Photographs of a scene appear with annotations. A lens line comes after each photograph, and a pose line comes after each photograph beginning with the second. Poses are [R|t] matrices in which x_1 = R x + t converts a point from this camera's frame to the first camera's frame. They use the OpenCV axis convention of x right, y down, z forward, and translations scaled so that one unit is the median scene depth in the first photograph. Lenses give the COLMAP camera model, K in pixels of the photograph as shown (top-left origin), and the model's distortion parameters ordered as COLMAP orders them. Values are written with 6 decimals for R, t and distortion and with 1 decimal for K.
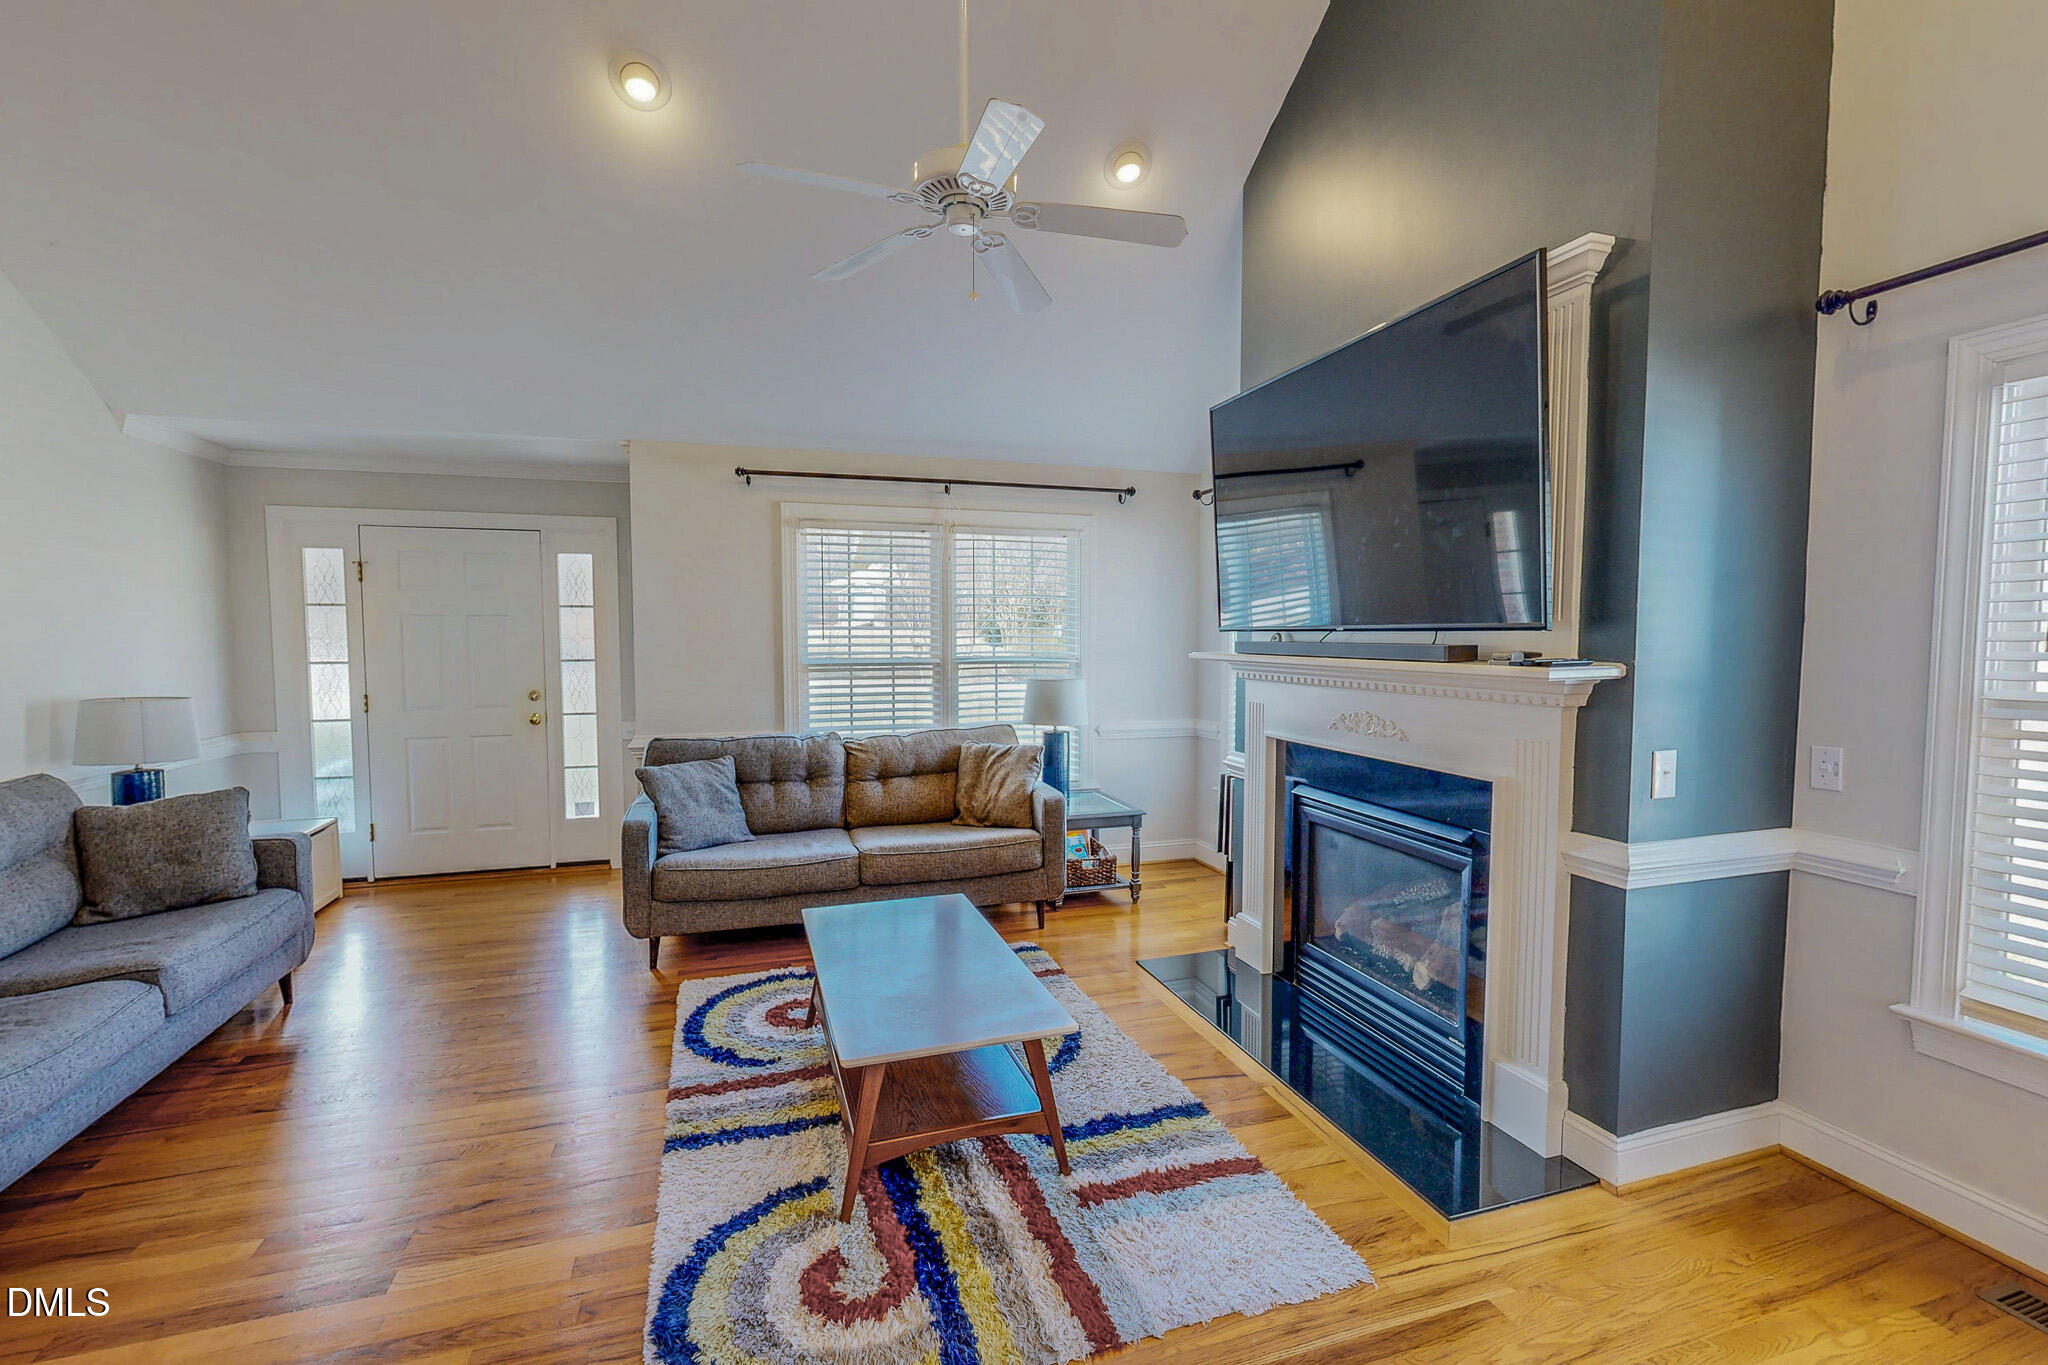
lens RADIAL K [[888.3, 0, 1025.4], [0, 888.3, 690.4], [0, 0, 1]] dist [0.000330, -0.000125]
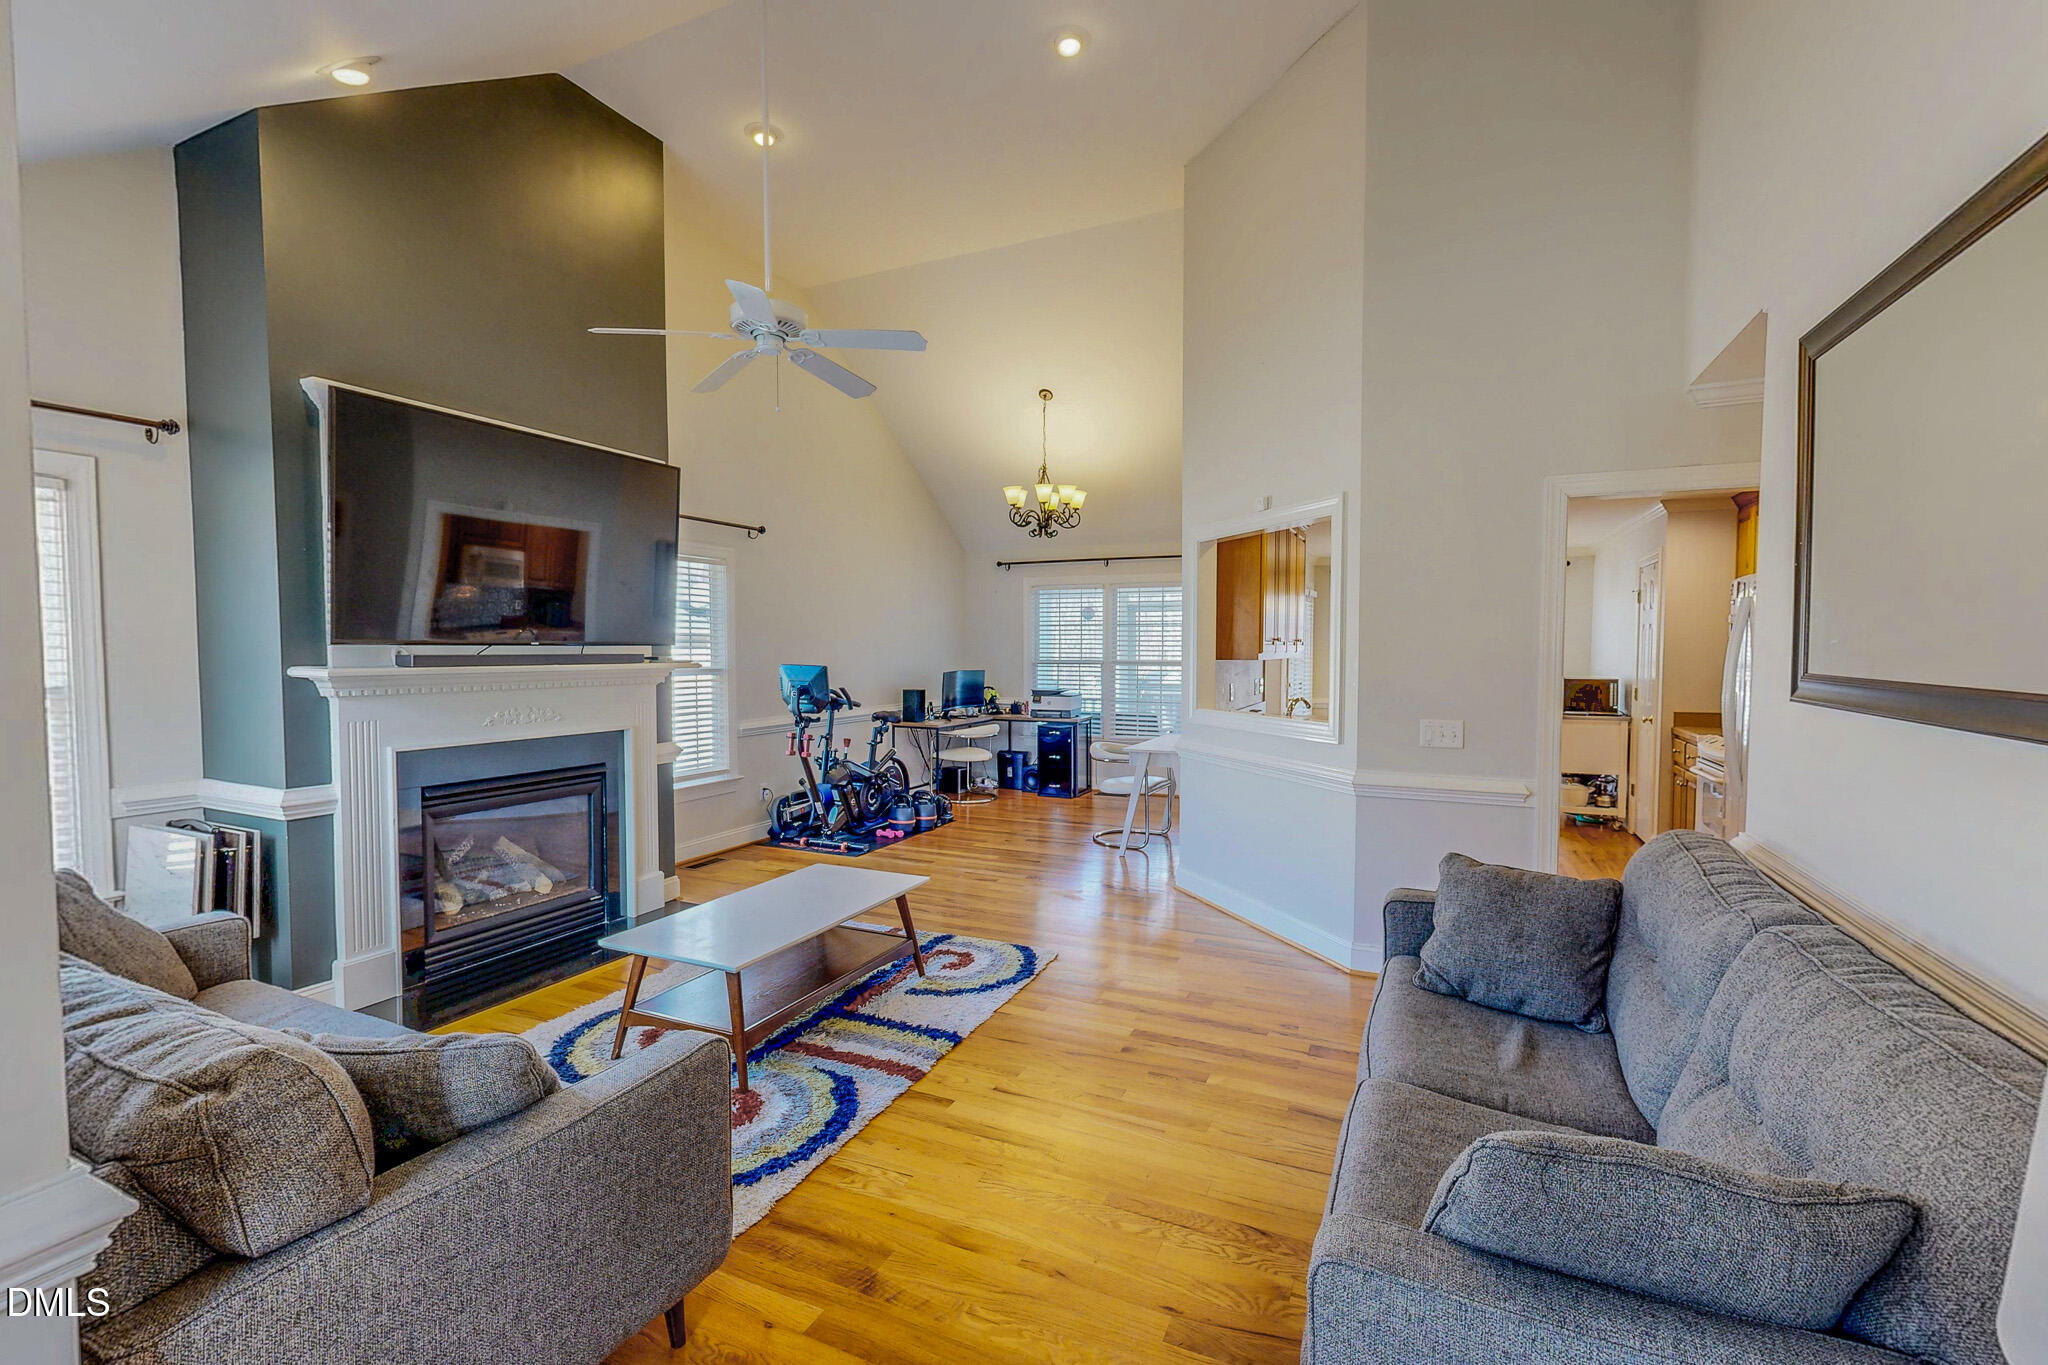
lens RADIAL K [[888.3, 0, 1023.8], [0, 888.3, 683.8], [0, 0, 1]] dist [0.000330, -0.000125]
pose [[-0.735317, -0.026985, 0.677186, -0.733613], [0.043326, 0.995291, 0.086705, -0.062873], [-0.676337, 0.093095, -0.730685, 1.004027]]
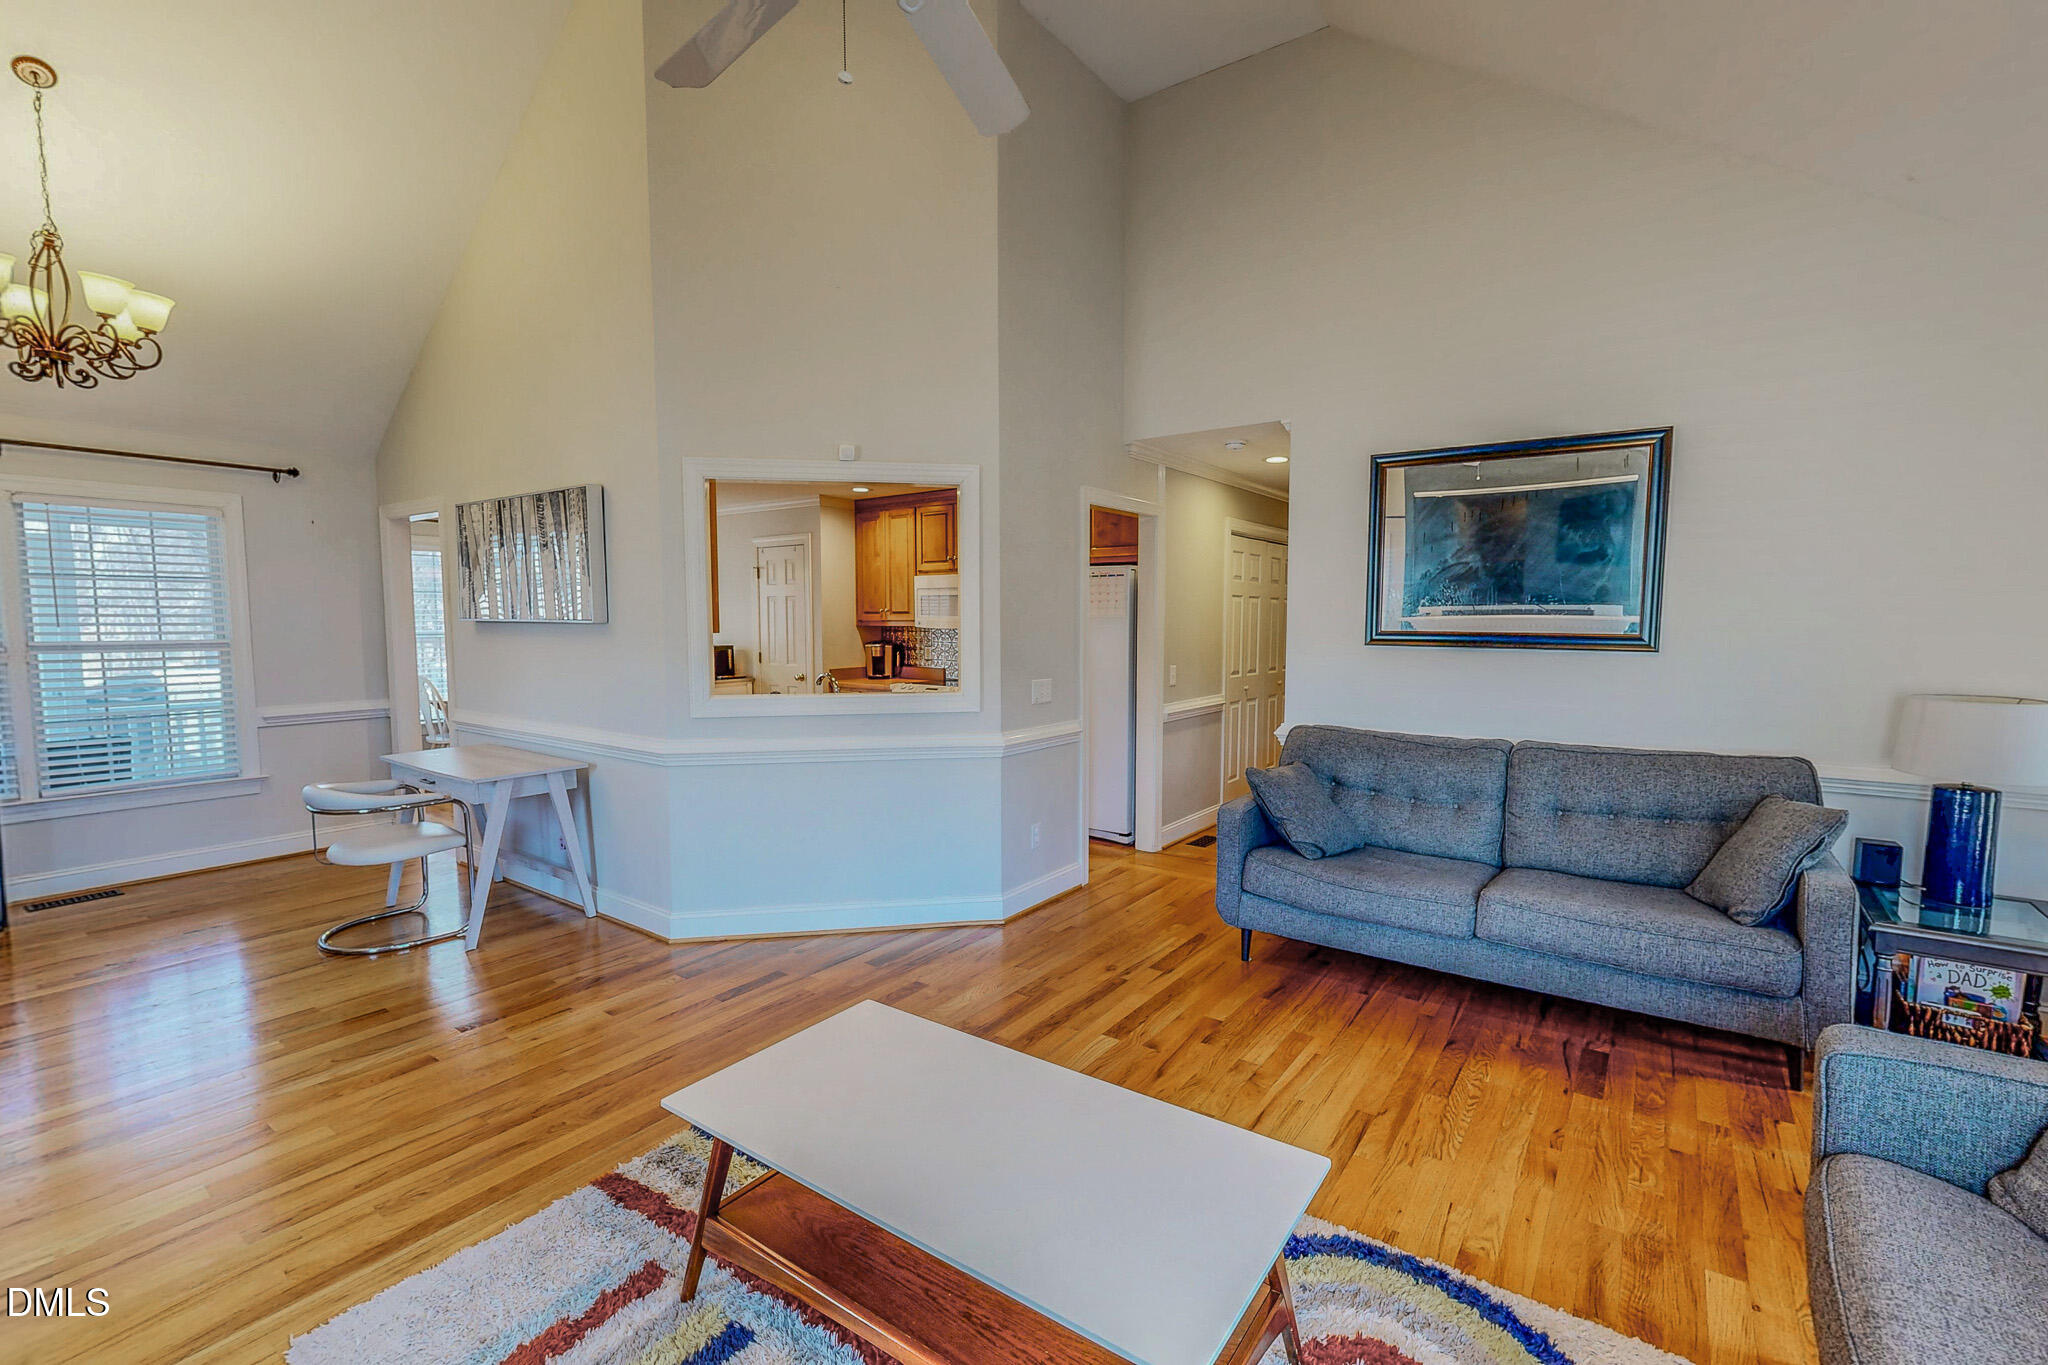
lens RADIAL K [[888.3, 0, 1022.0], [0, 888.3, 686.4], [0, 0, 1]] dist [0.000330, -0.000125]
pose [[-0.807674, 0.048562, -0.587626, 0.127569], [-0.035630, 0.990762, 0.130851, -0.059388], [0.588552, 0.126622, -0.798482, 0.901166]]
